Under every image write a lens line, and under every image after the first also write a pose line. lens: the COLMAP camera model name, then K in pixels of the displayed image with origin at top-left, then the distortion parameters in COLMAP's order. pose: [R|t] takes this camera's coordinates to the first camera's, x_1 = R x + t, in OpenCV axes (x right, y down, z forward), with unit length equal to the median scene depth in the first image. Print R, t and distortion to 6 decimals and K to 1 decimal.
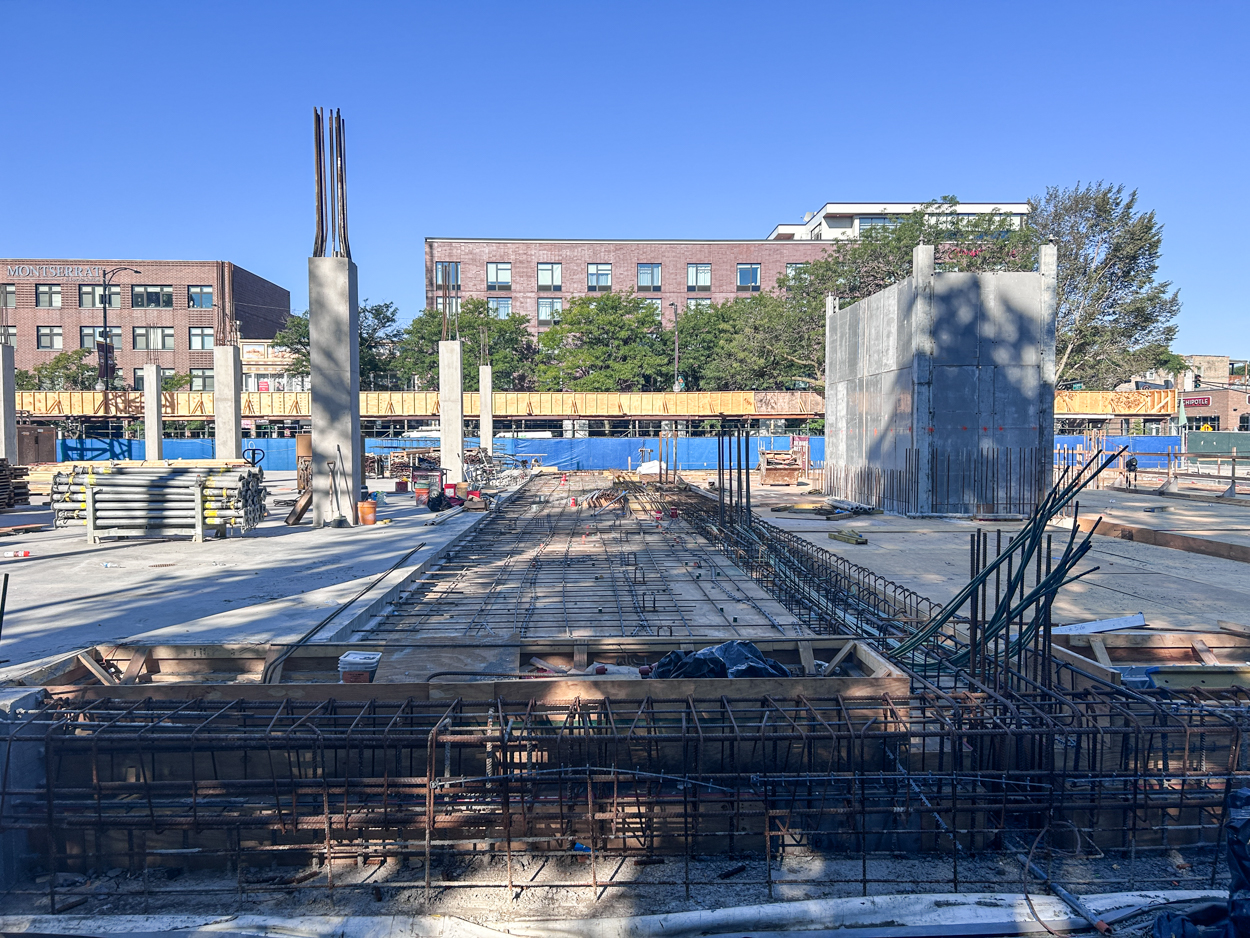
lens RADIAL K [[931.0, 0, 625.0], [0, 931.0, 469.0], [0, 0, 1]] dist [0.048140, -0.007854]
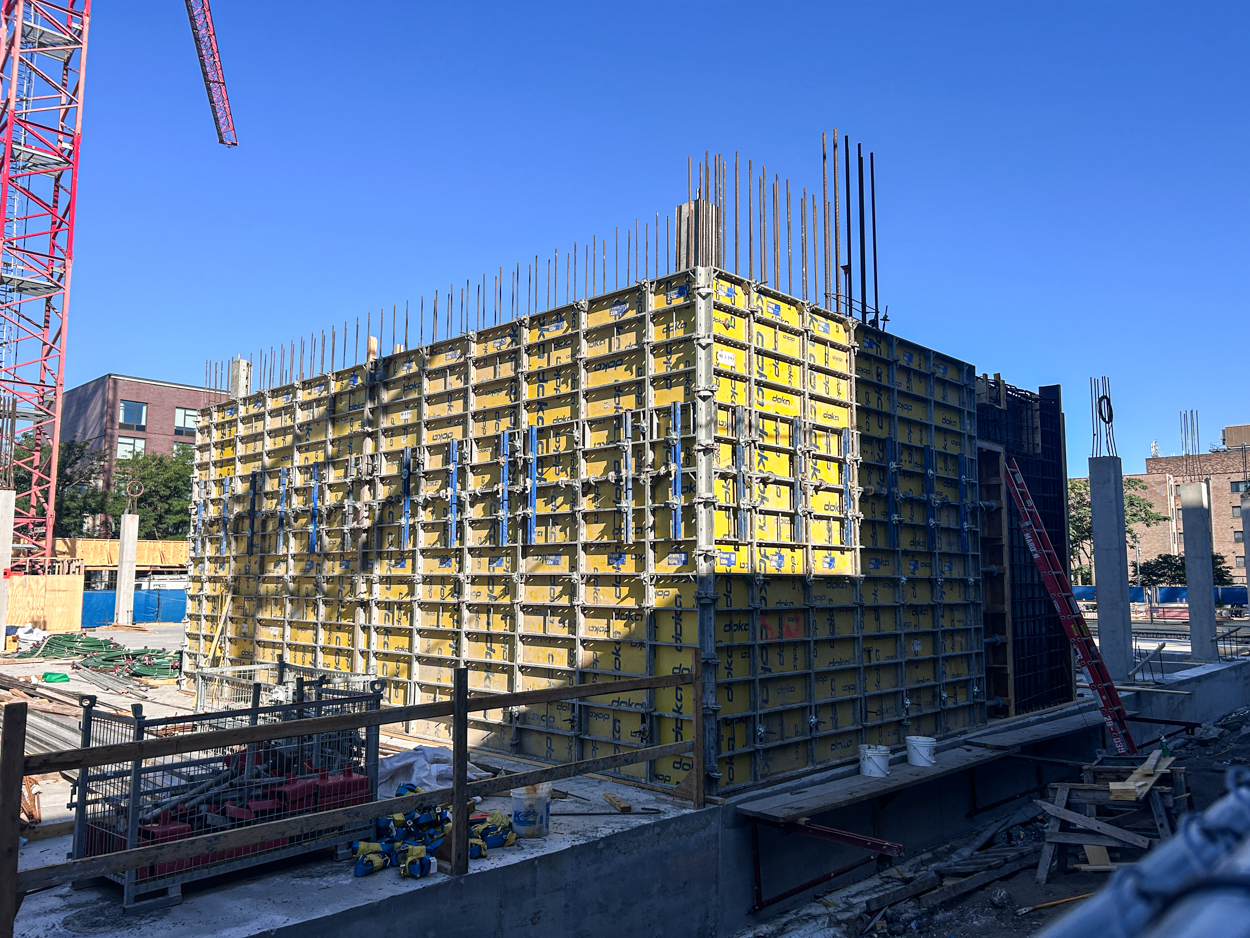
lens RADIAL K [[931.0, 0, 625.0], [0, 931.0, 469.0], [0, 0, 1]] dist [0.048140, -0.007854]
pose [[0.685340, 0.080643, 0.723745, -0.533460], [0.029807, 0.989910, -0.138526, -0.009036], [-0.727613, 0.116510, 0.676021, 0.013344]]
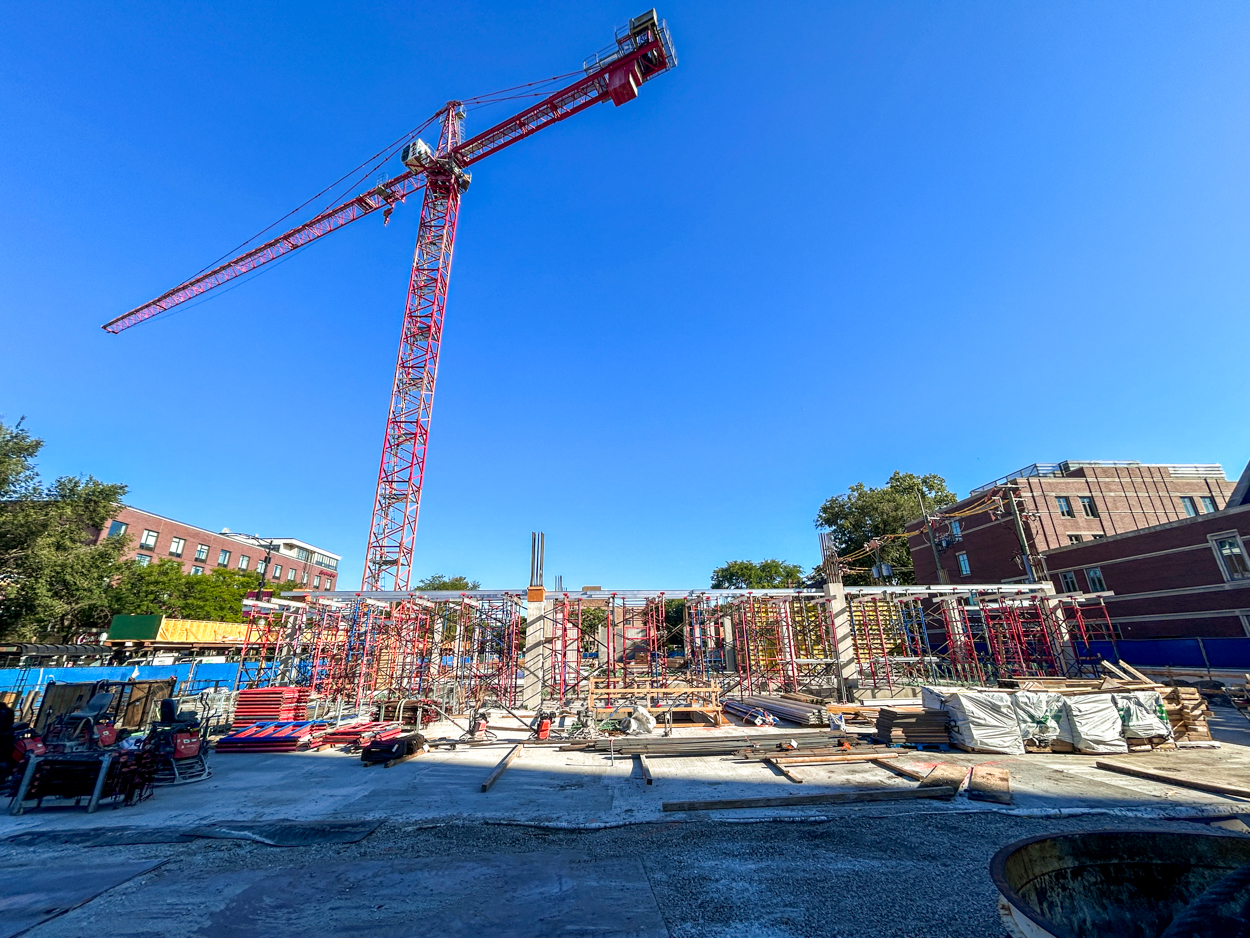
lens RADIAL K [[507.2, 0, 625.0], [0, 507.2, 469.0], [0, 0, 1]] dist [-0.001127, -0.000035]
pose [[-0.051137, 0.335529, 0.940641, -0.916617], [0.053828, 0.941430, -0.332884, -0.019909], [-0.997240, 0.033610, -0.066203, 0.353686]]
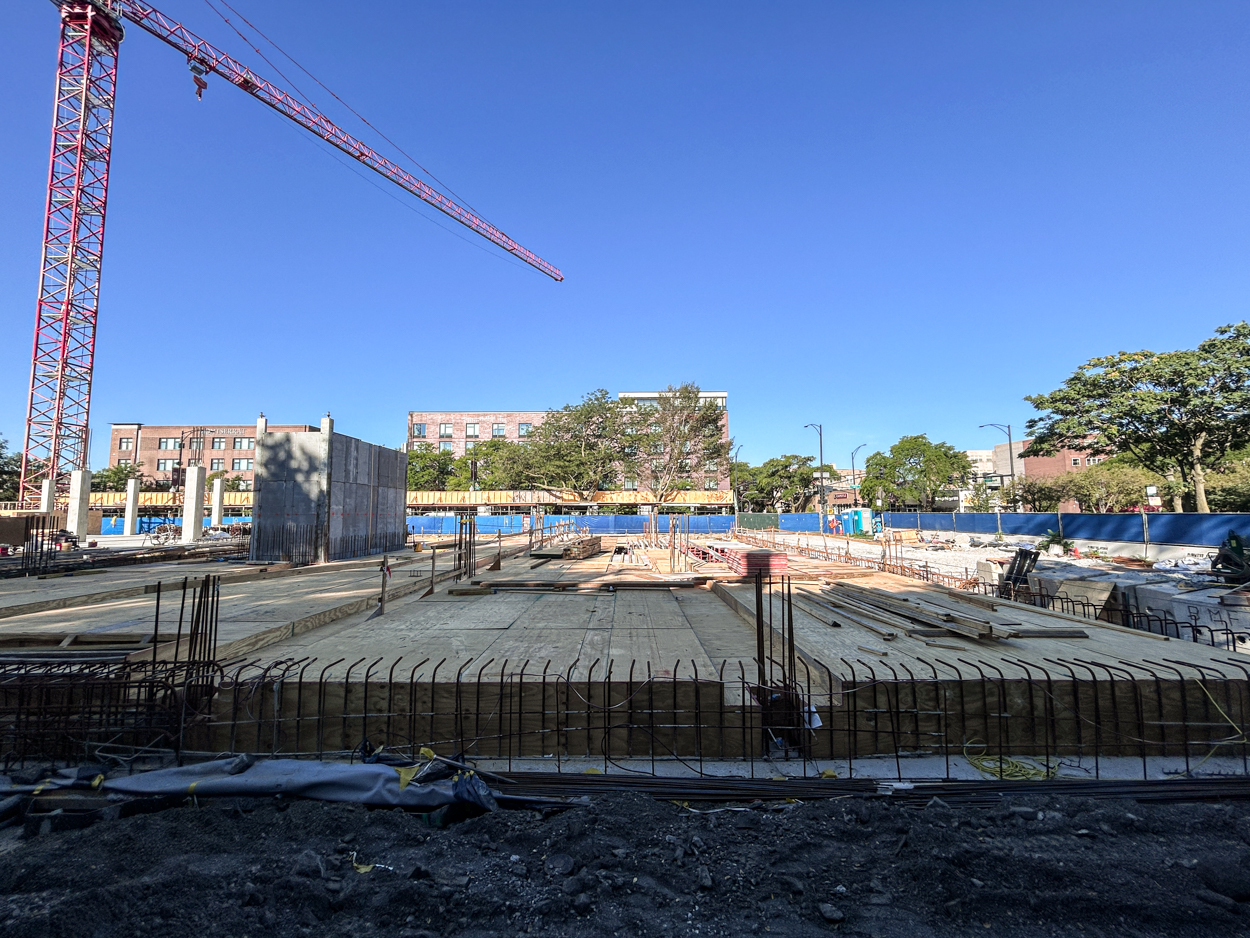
lens RADIAL K [[507.2, 0, 625.0], [0, 507.2, 469.0], [0, 0, 1]] dist [-0.001127, -0.000035]
pose [[0.999198, -0.002484, -0.039958, 0.273920], [-0.002447, 0.992419, -0.122875, -0.002819], [0.039960, 0.122875, 0.991617, -0.000704]]
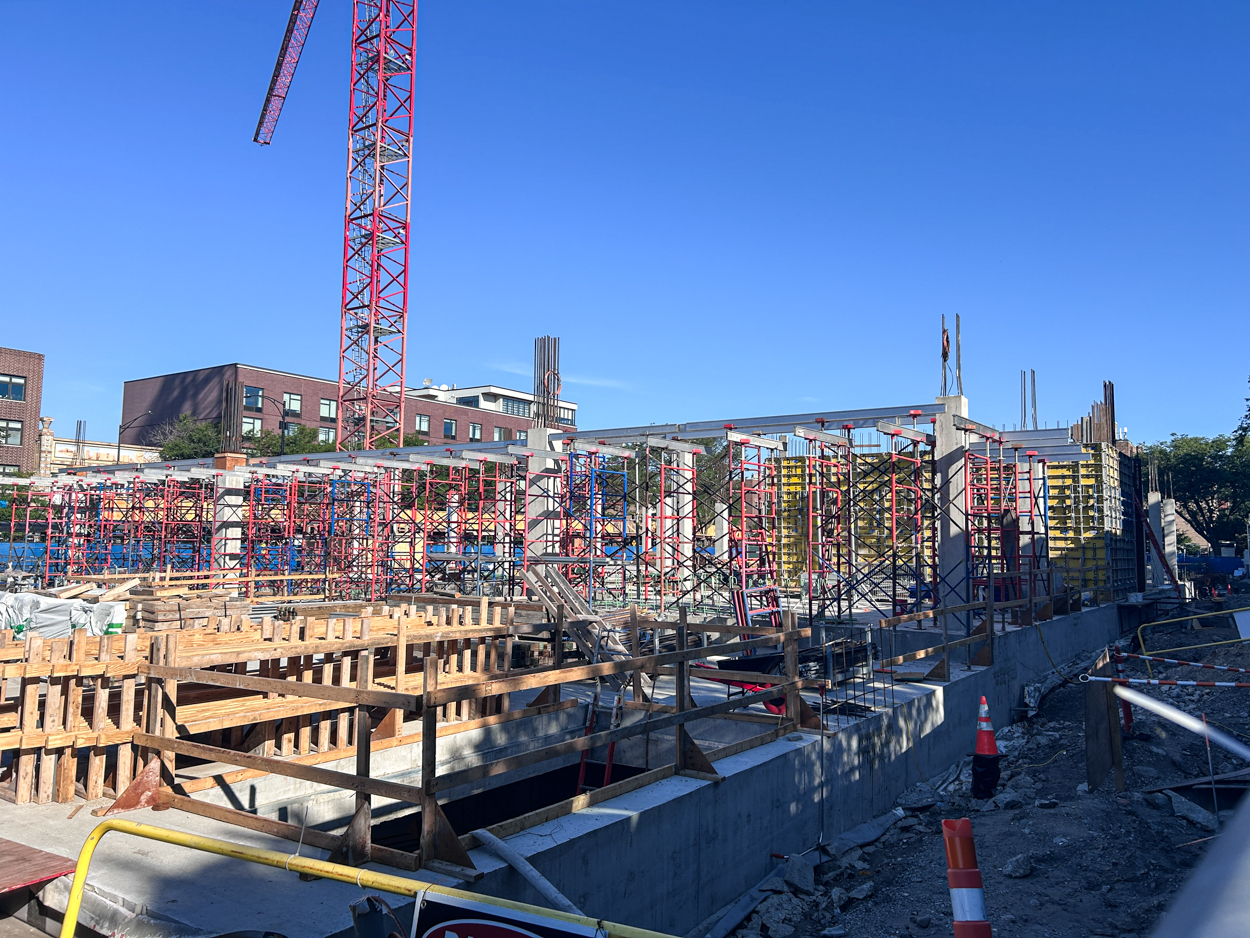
lens RADIAL K [[931.0, 0, 625.0], [0, 931.0, 469.0], [0, 0, 1]] dist [0.048140, -0.007854]
pose [[0.571079, 0.072677, 0.817672, -0.842504], [0.019268, 0.994612, -0.101861, -0.004500], [-0.820669, 0.073926, 0.566601, 0.025020]]
